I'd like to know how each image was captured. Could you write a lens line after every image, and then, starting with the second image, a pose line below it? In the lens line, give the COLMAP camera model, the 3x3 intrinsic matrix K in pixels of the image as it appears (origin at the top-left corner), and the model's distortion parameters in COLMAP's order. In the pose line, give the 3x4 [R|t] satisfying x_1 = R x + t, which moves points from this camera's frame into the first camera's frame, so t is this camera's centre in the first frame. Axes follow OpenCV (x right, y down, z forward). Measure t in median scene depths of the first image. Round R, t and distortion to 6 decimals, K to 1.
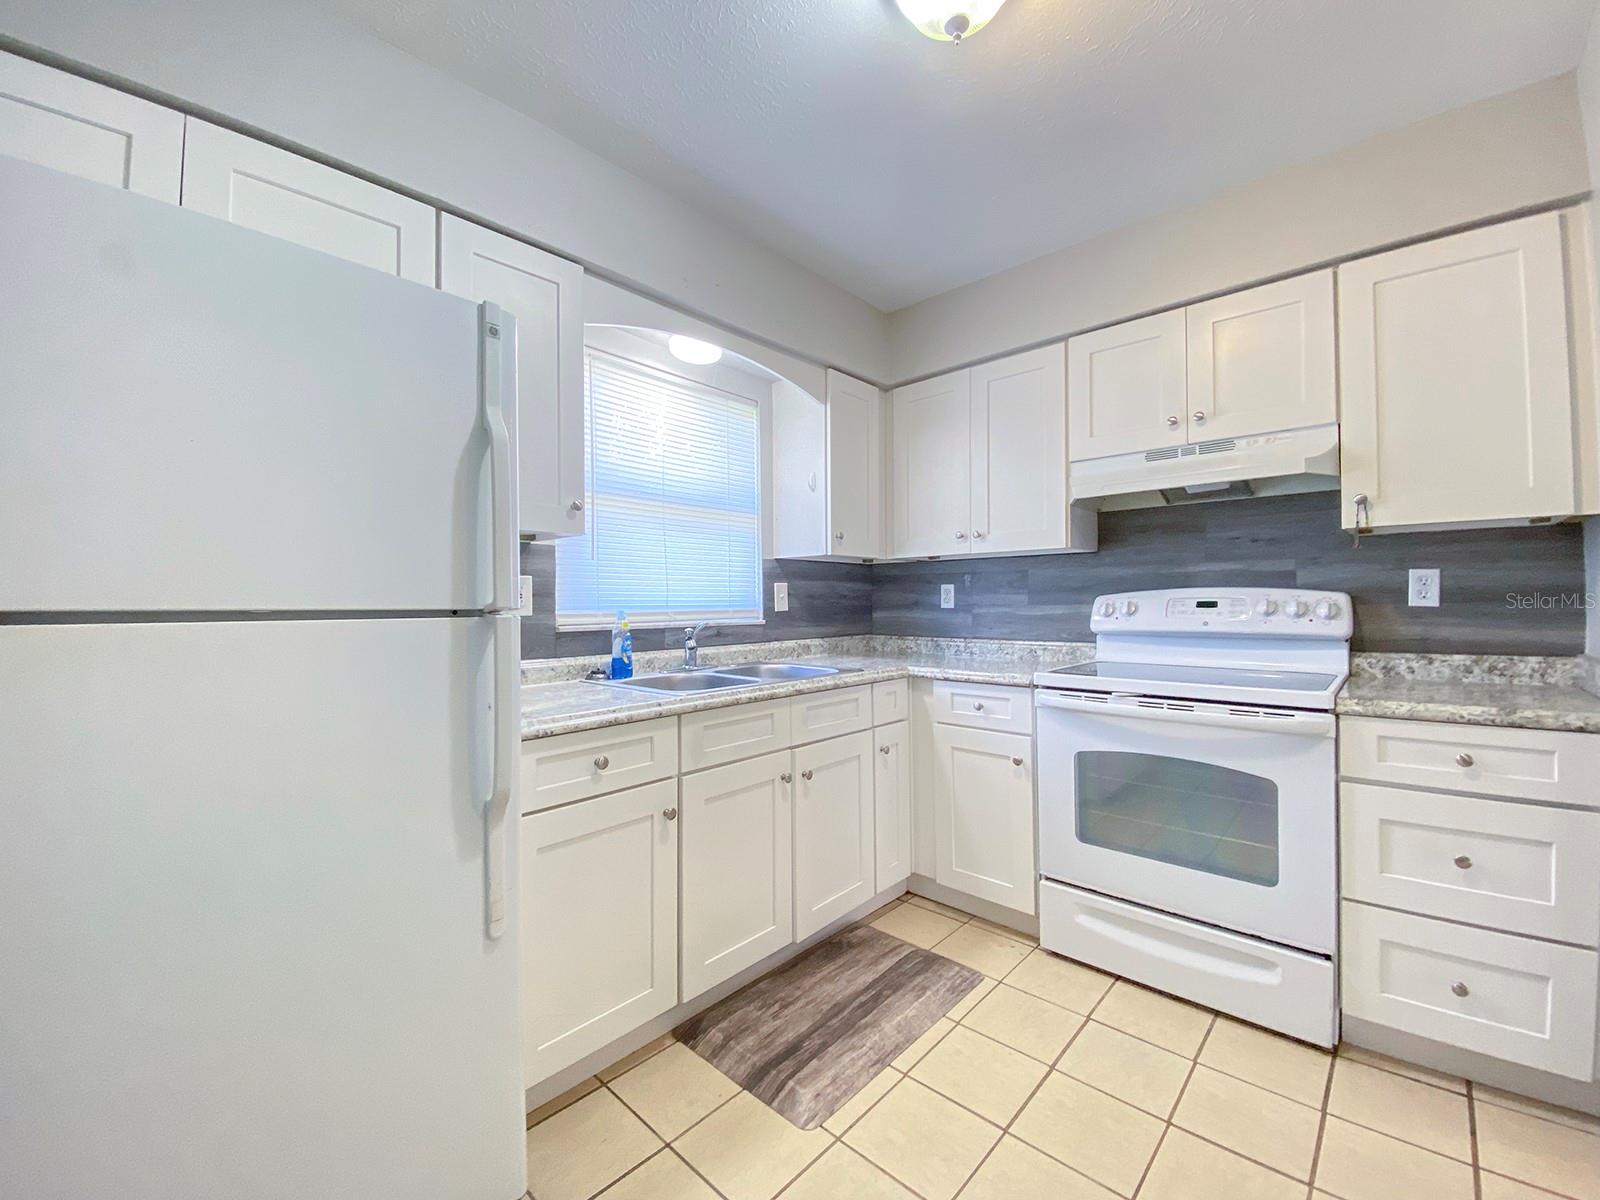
lens RADIAL K [[652.0, 0, 800.0], [0, 652.0, 600.0], [0, 0, 1]] dist [0.024074, -0.022668]
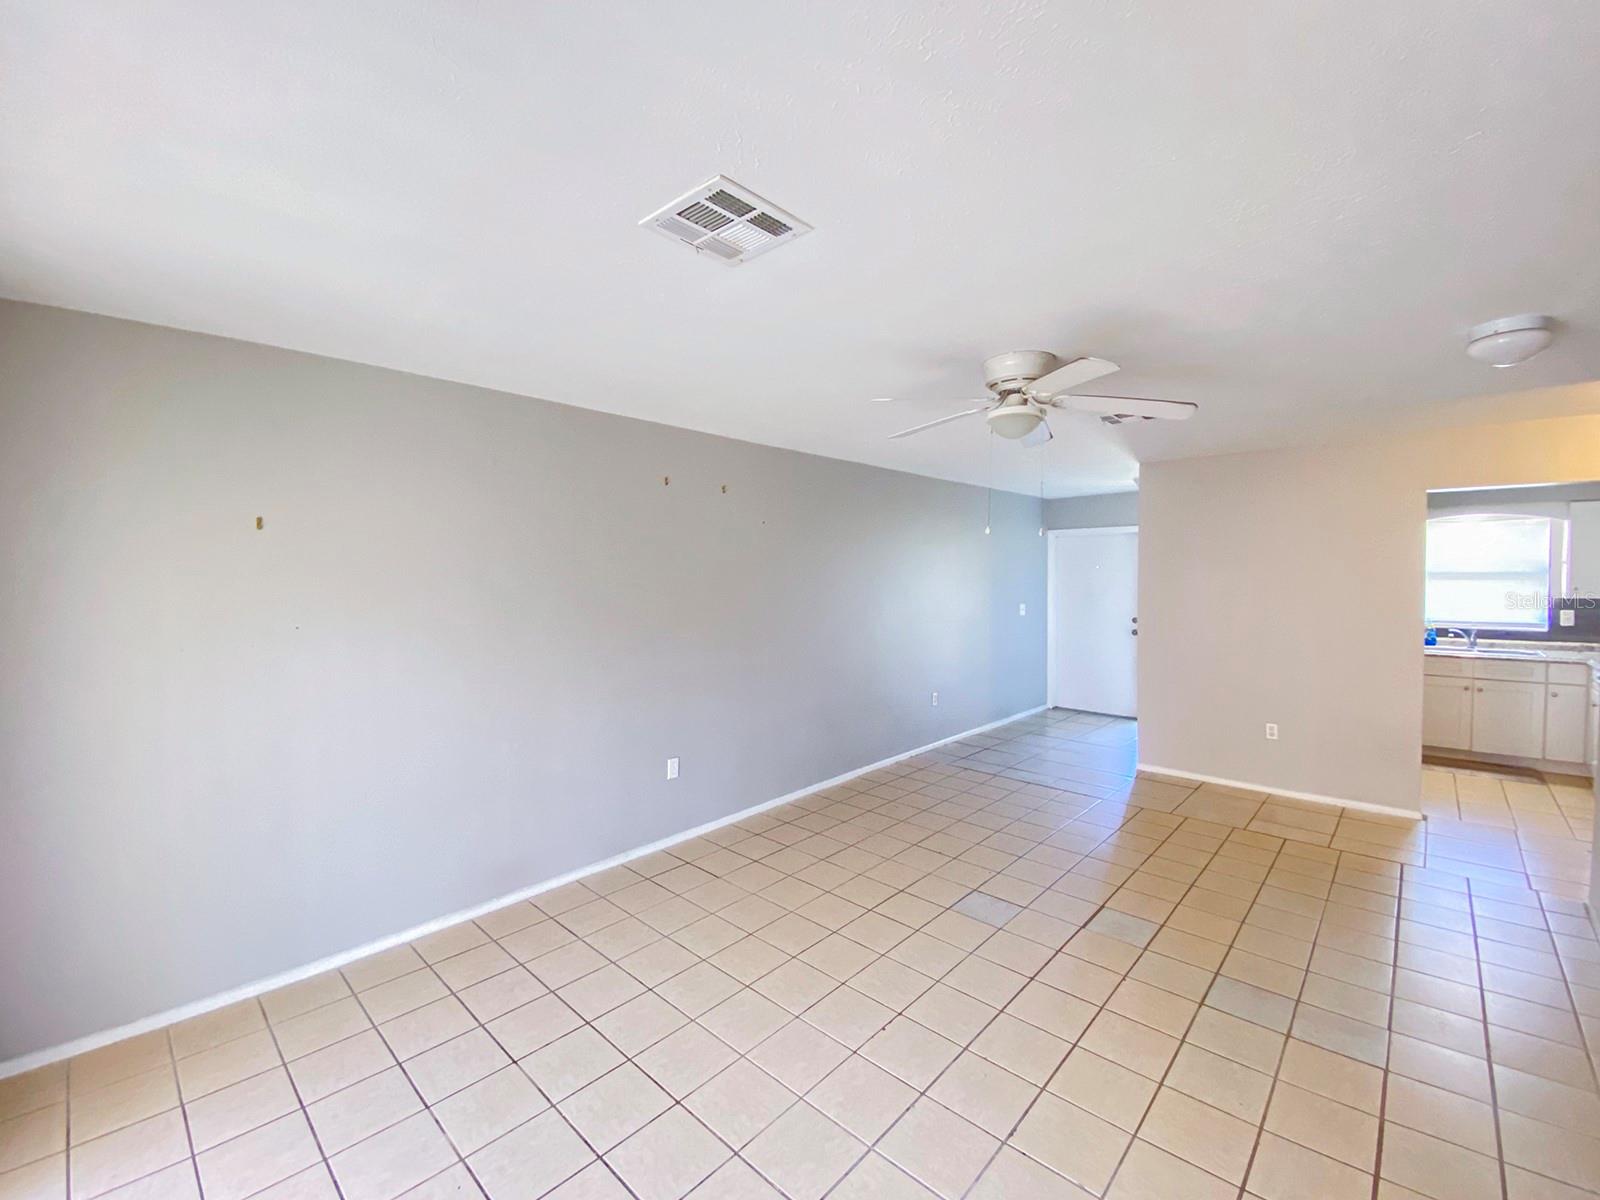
lens RADIAL K [[665.3, 0, 798.4], [0, 665.3, 591.0], [0, 0, 1]] dist [0.023041, -0.020135]
pose [[-0.005060, 0.040399, -0.999171, 2.555924], [0.014995, 0.999074, 0.040320, -0.262997], [0.999875, -0.014778, -0.005661, -1.628071]]
